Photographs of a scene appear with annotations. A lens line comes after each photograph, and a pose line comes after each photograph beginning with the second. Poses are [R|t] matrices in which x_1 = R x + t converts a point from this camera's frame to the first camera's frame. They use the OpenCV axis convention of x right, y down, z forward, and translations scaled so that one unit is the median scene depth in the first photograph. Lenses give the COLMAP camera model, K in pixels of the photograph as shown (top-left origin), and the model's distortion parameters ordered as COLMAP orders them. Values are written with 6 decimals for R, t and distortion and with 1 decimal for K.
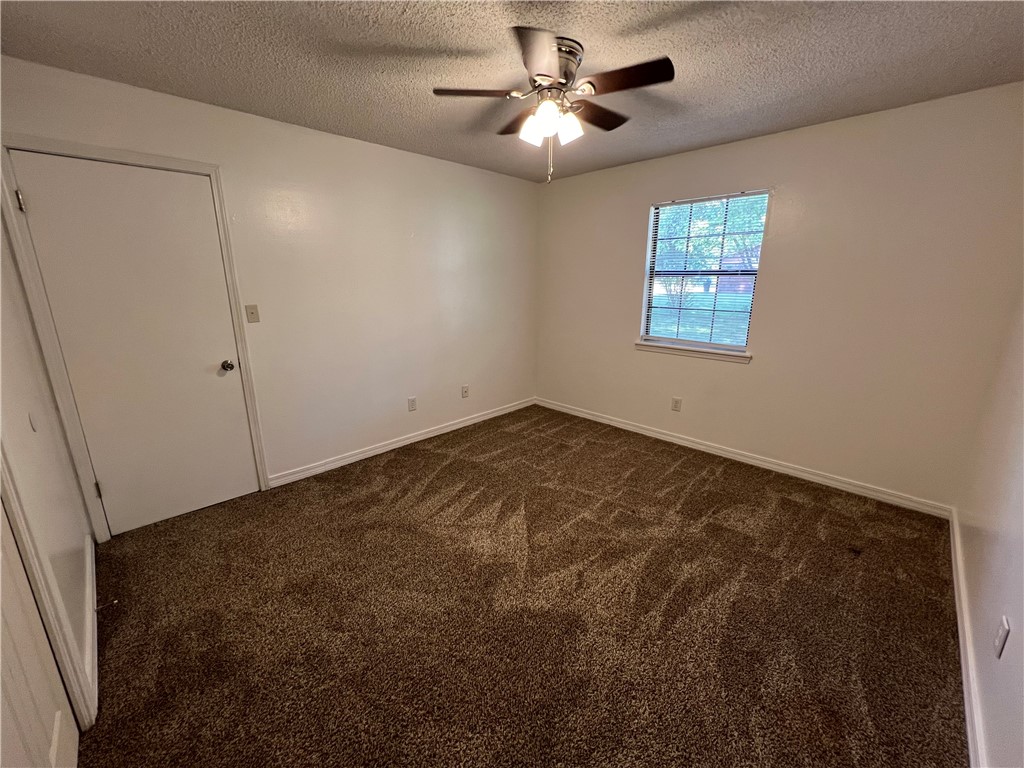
lens RADIAL K [[407.9, 0, 509.2], [0, 407.9, 380.9], [0, 0, 1]] dist [-0.003047, -0.000027]
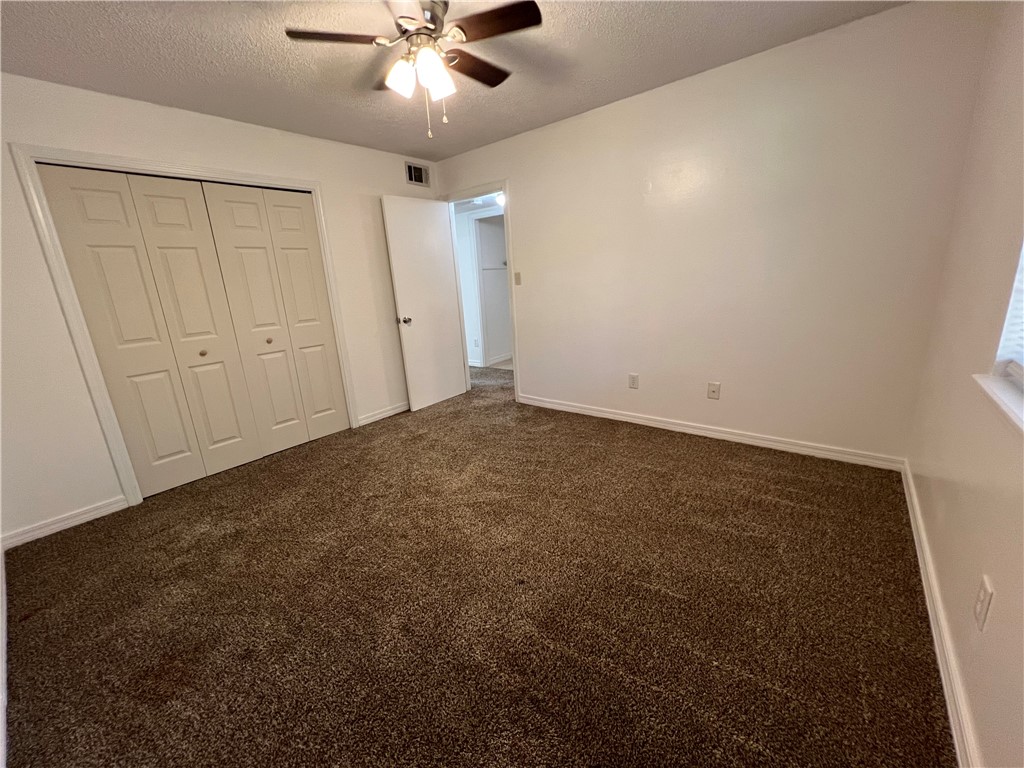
lens RADIAL K [[407.9, 0, 509.2], [0, 407.9, 380.9], [0, 0, 1]] dist [-0.003047, -0.000027]
pose [[0.094882, 0.245229, -0.964811, 0.713176], [-0.178972, 0.957594, 0.225794, -0.115719], [0.979268, 0.151250, 0.134748, 0.693944]]
